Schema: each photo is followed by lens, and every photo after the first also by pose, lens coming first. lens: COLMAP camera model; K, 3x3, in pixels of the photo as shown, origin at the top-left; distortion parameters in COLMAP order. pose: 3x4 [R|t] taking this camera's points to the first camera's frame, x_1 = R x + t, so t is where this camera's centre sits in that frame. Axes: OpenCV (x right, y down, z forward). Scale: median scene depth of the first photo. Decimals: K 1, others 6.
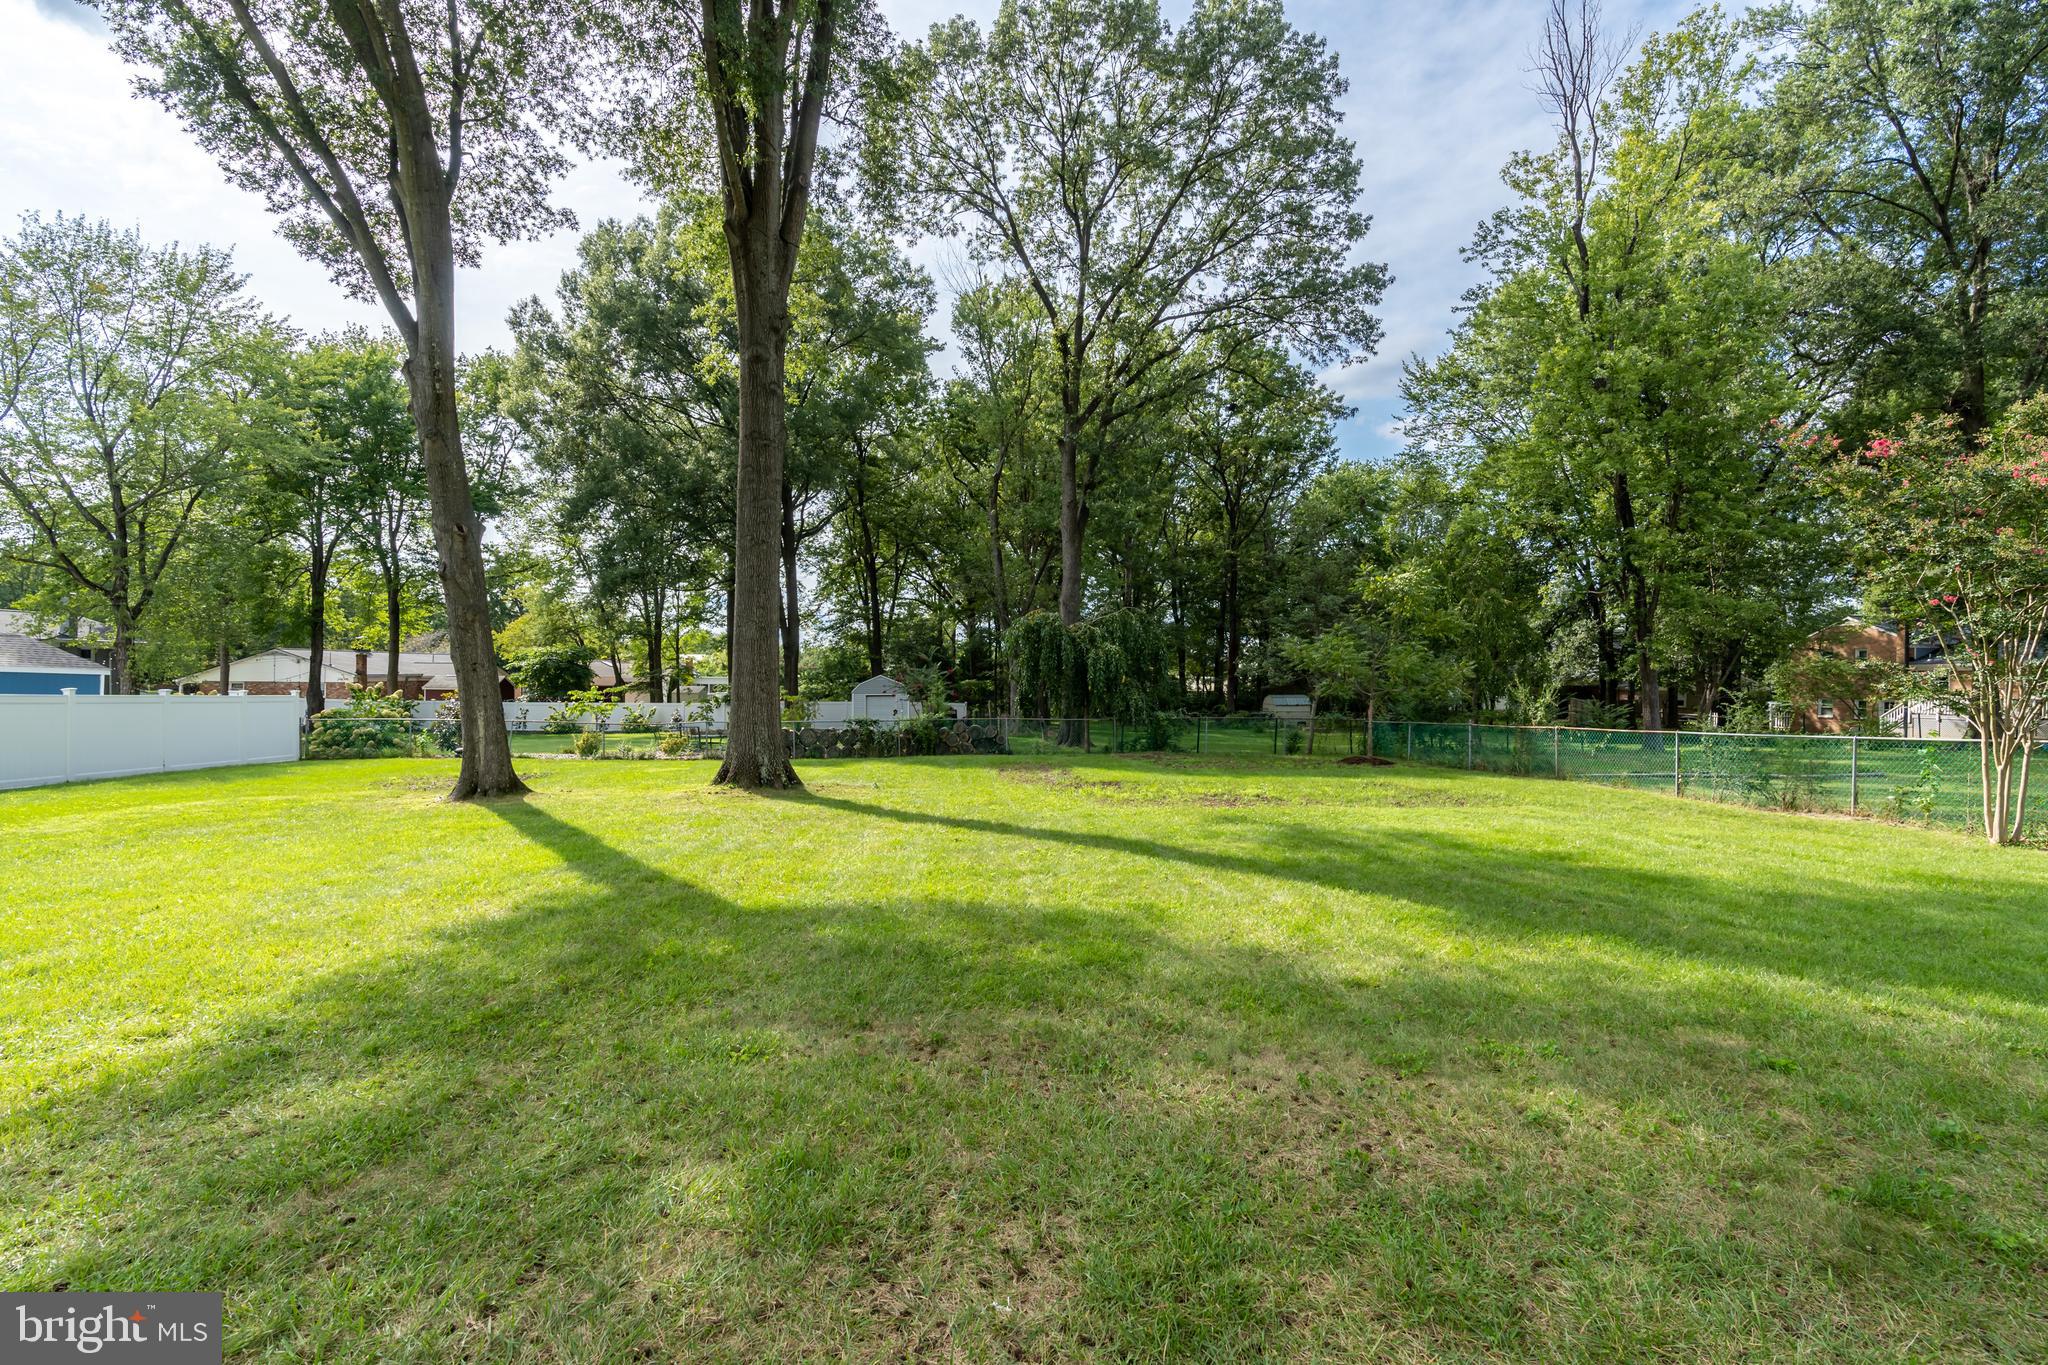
lens RADIAL K [[943.4, 0, 1030.2], [0, 943.4, 674.0], [0, 0, 1]] dist [-0.003506, 0.002466]
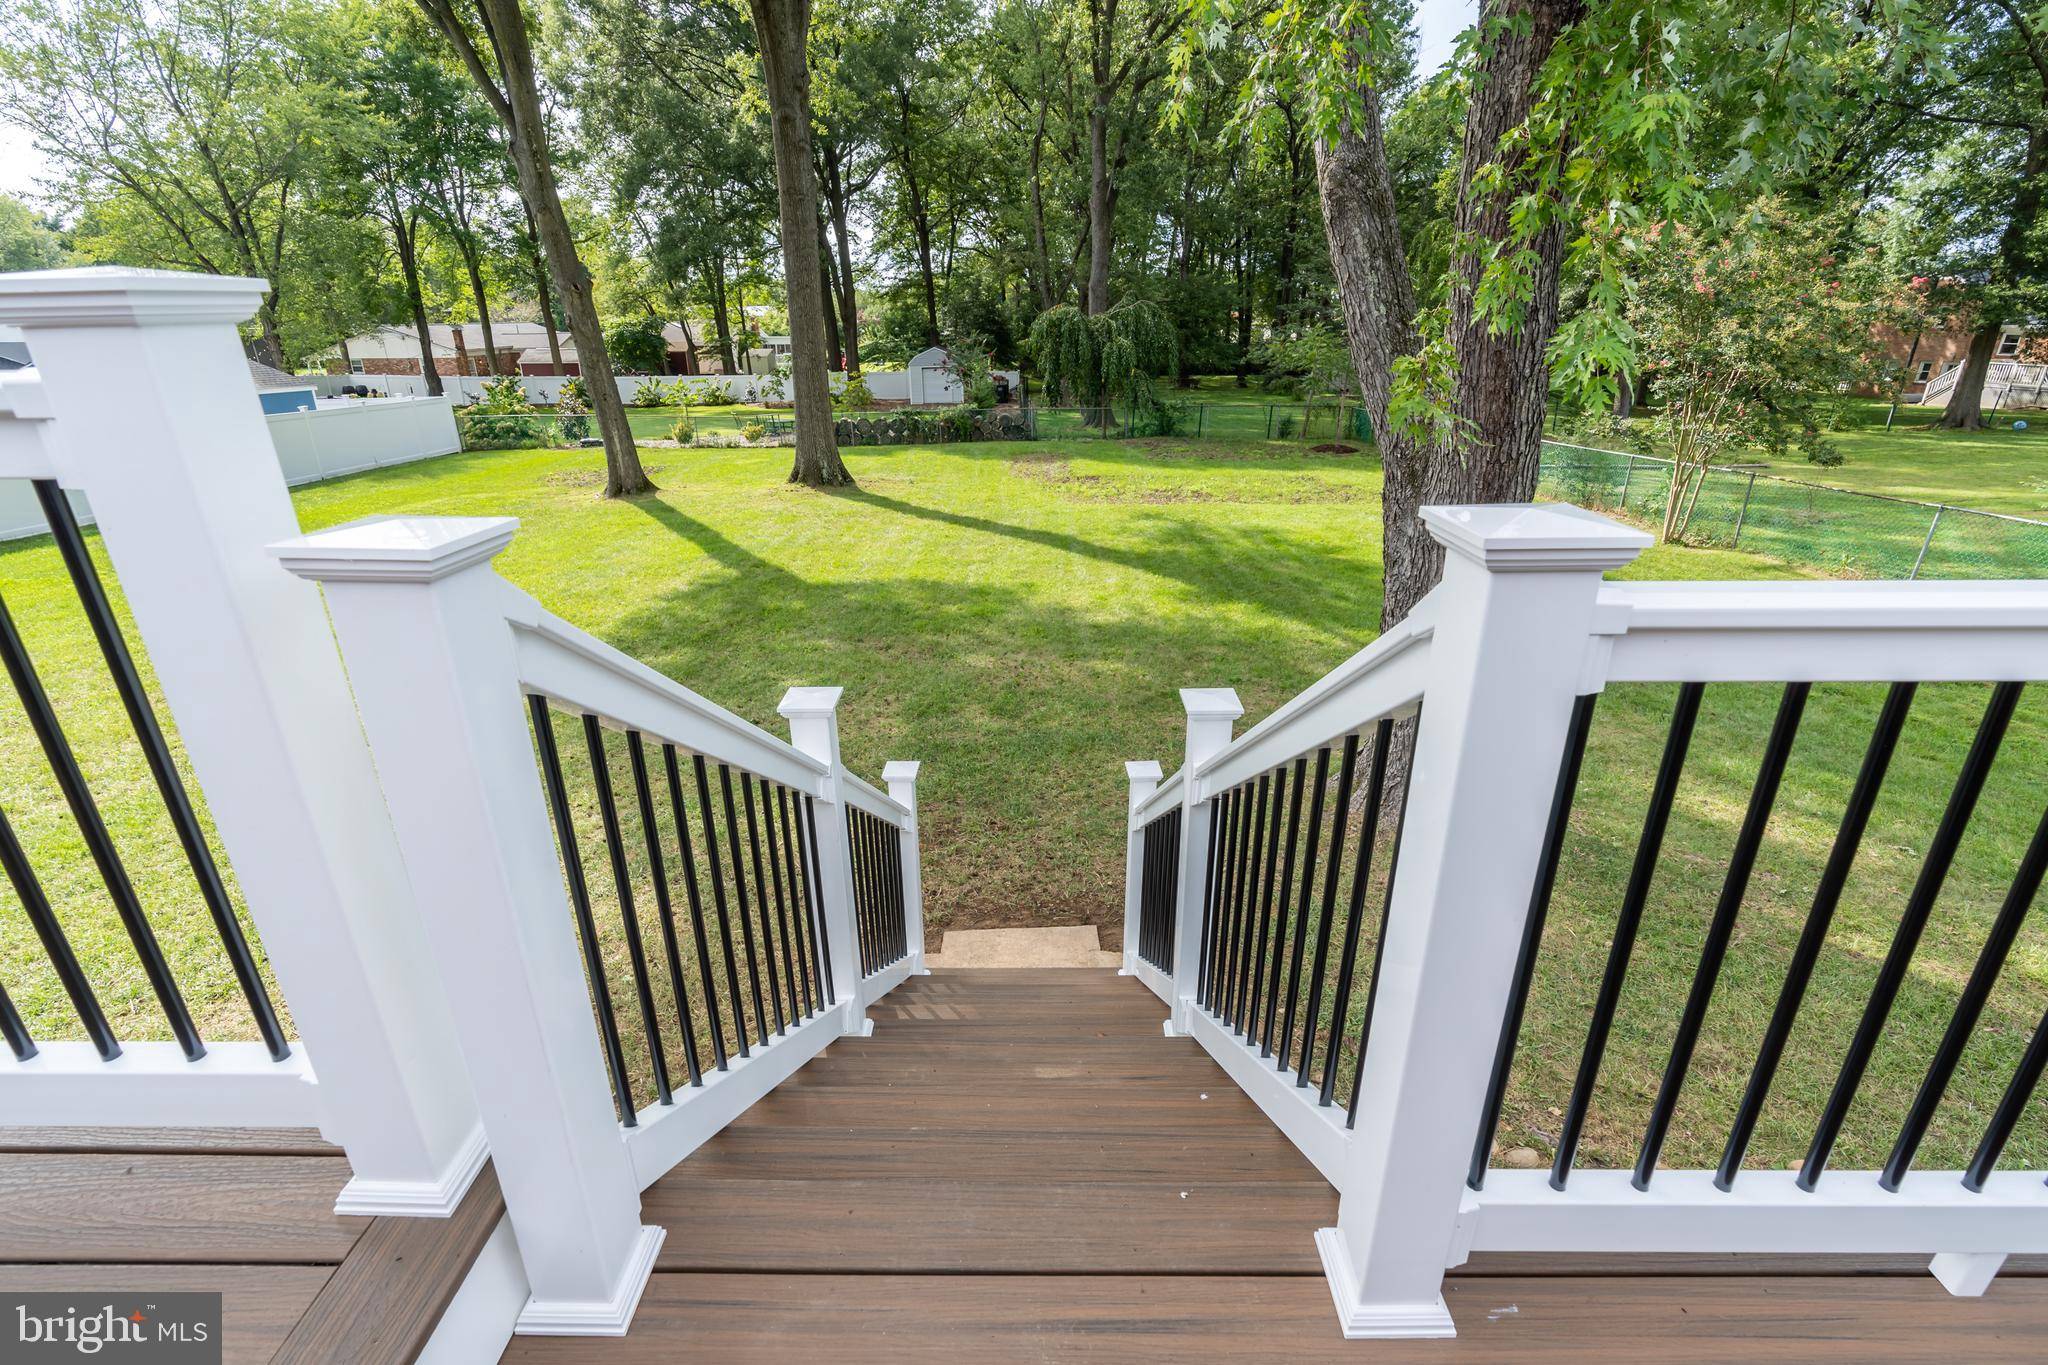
lens RADIAL K [[943.4, 0, 1039.0], [0, 943.4, 673.9], [0, 0, 1]] dist [-0.003506, 0.002466]
pose [[0.997342, 0.012875, -0.071721, 0.068312], [0.013663, 0.933768, 0.357617, -0.059563], [0.071575, -0.357646, 0.931110, -0.184932]]
